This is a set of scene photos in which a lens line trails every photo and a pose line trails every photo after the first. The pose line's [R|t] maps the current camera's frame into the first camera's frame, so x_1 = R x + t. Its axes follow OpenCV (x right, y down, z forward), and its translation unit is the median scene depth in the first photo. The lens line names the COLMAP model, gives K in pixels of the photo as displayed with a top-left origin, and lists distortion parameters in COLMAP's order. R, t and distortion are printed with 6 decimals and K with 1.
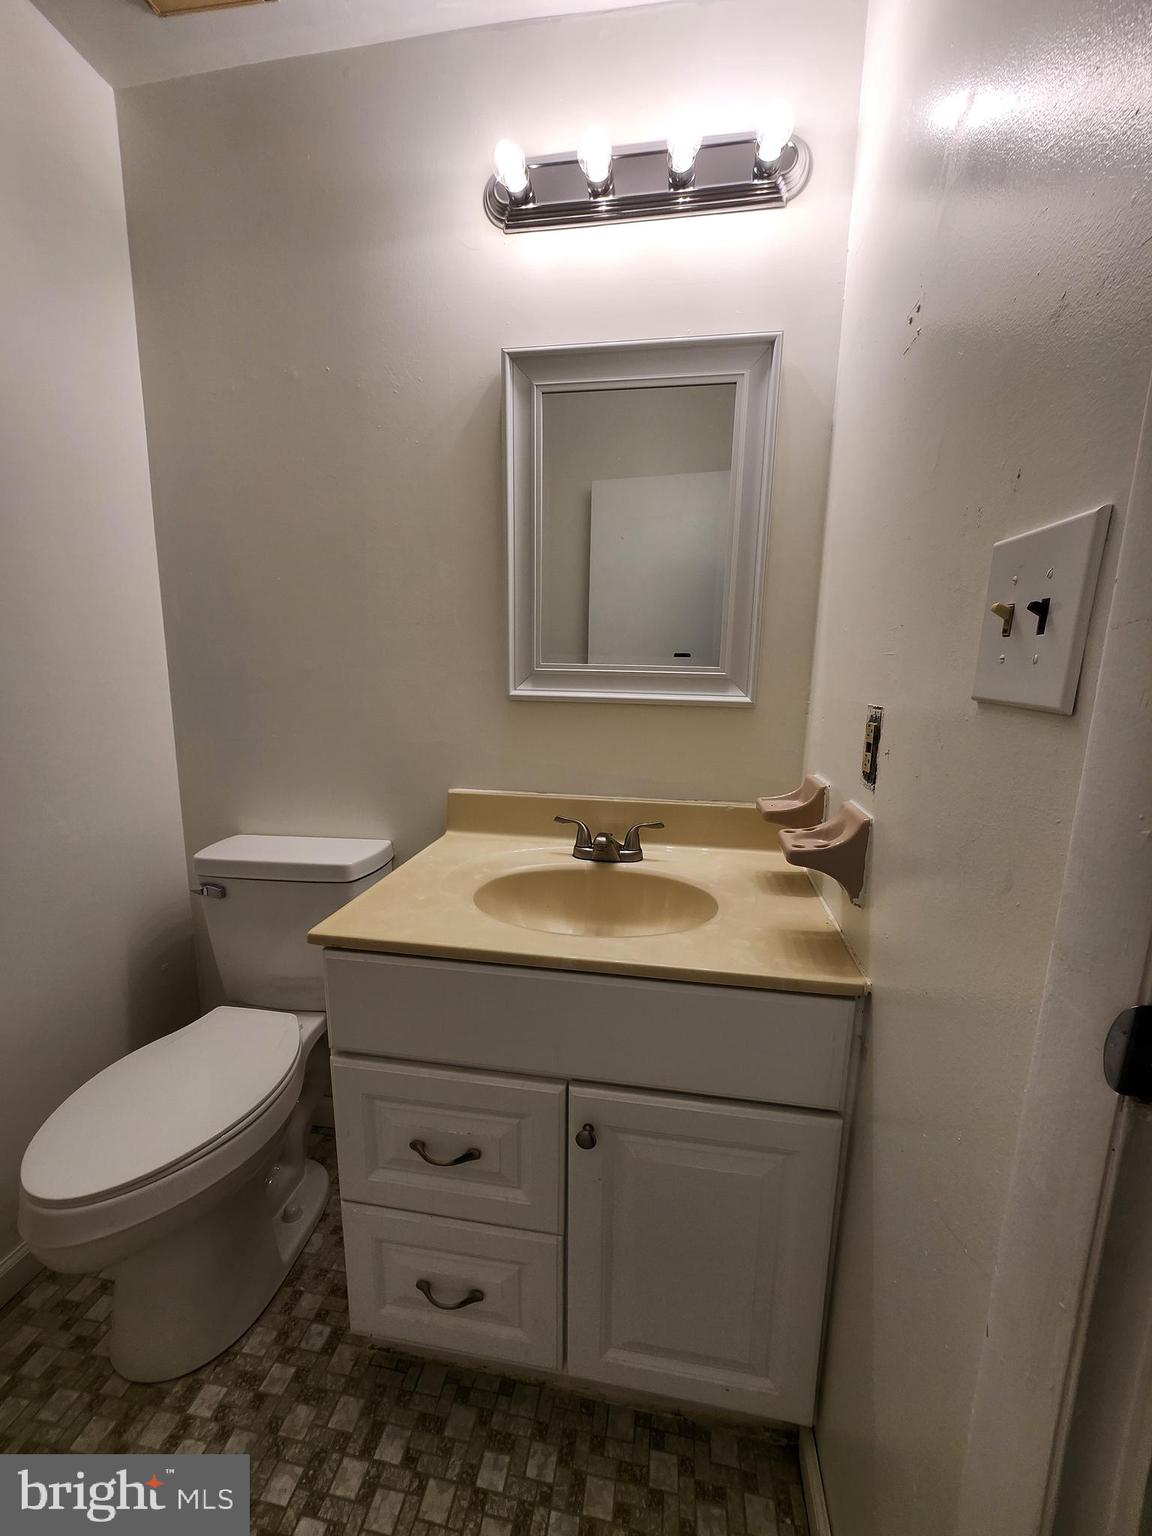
lens RADIAL K [[600.6, 0, 581.1], [0, 600.6, 768.7], [0, 0, 1]] dist [-0.008861, 0.004046]
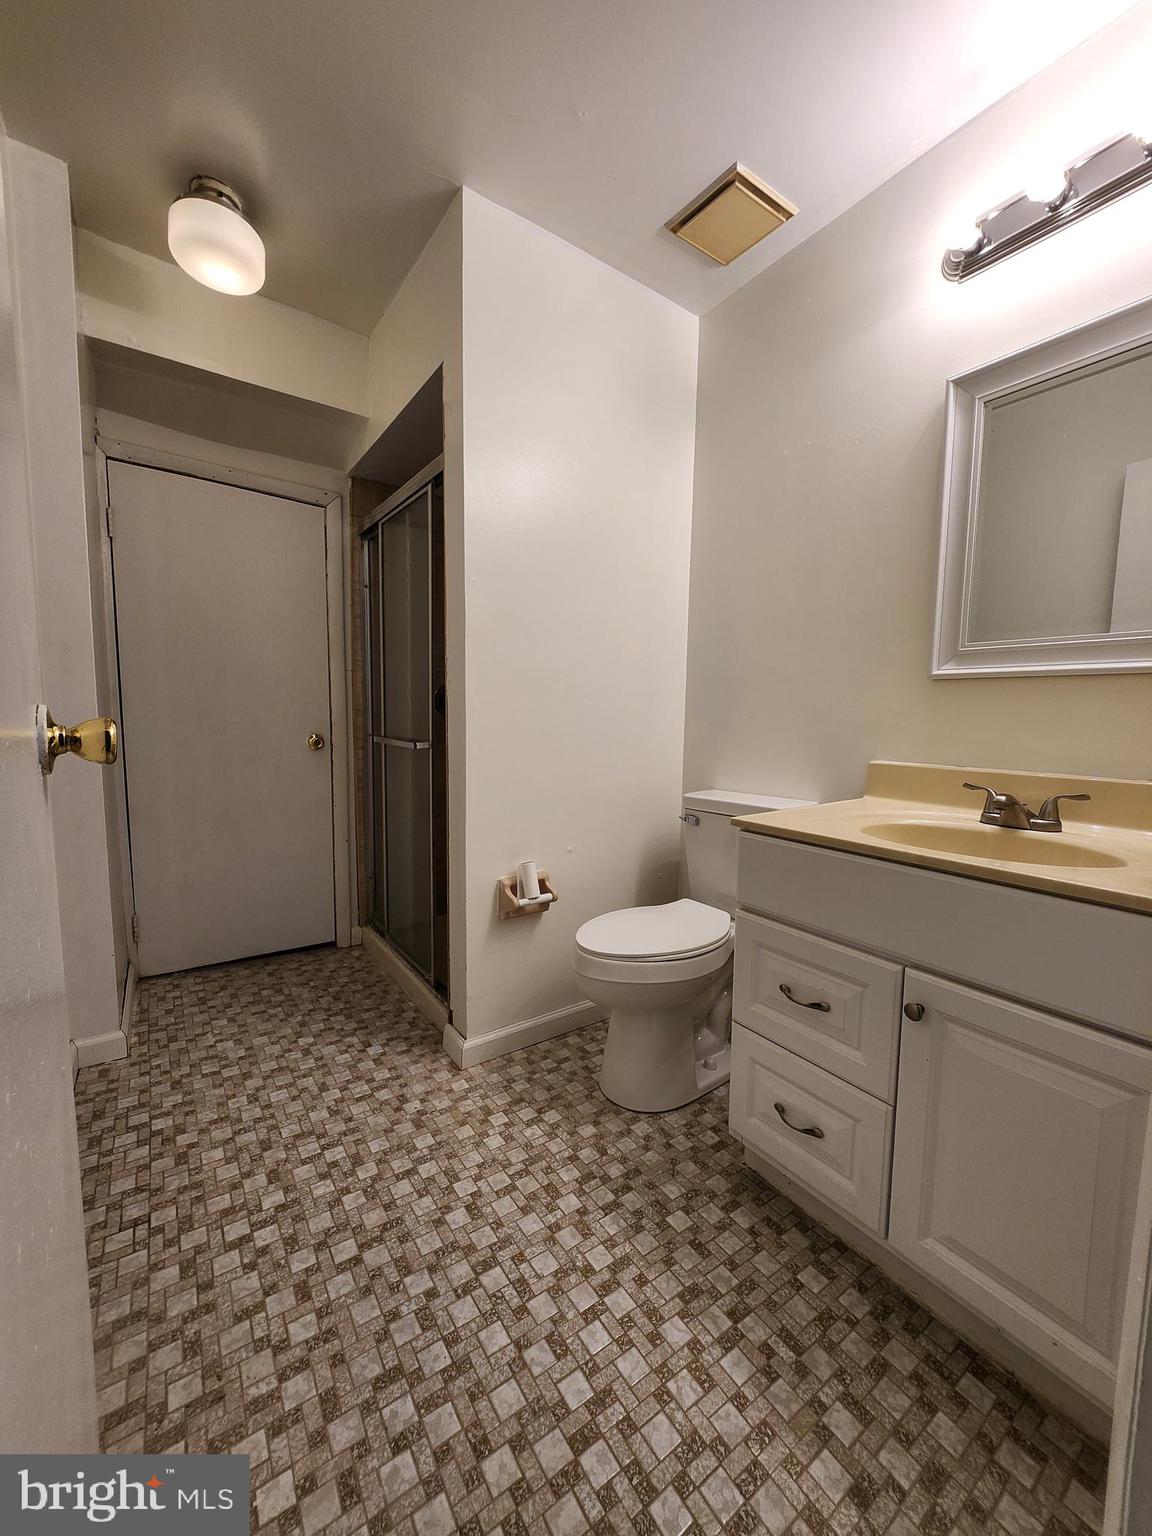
lens RADIAL K [[600.6, 0, 581.1], [0, 600.6, 768.7], [0, 0, 1]] dist [-0.008861, 0.004046]
pose [[0.696392, 0.064987, -0.714713, 0.268759], [-0.127818, 0.991200, -0.034414, 0.198497], [0.706188, 0.115319, 0.698570, -0.251443]]
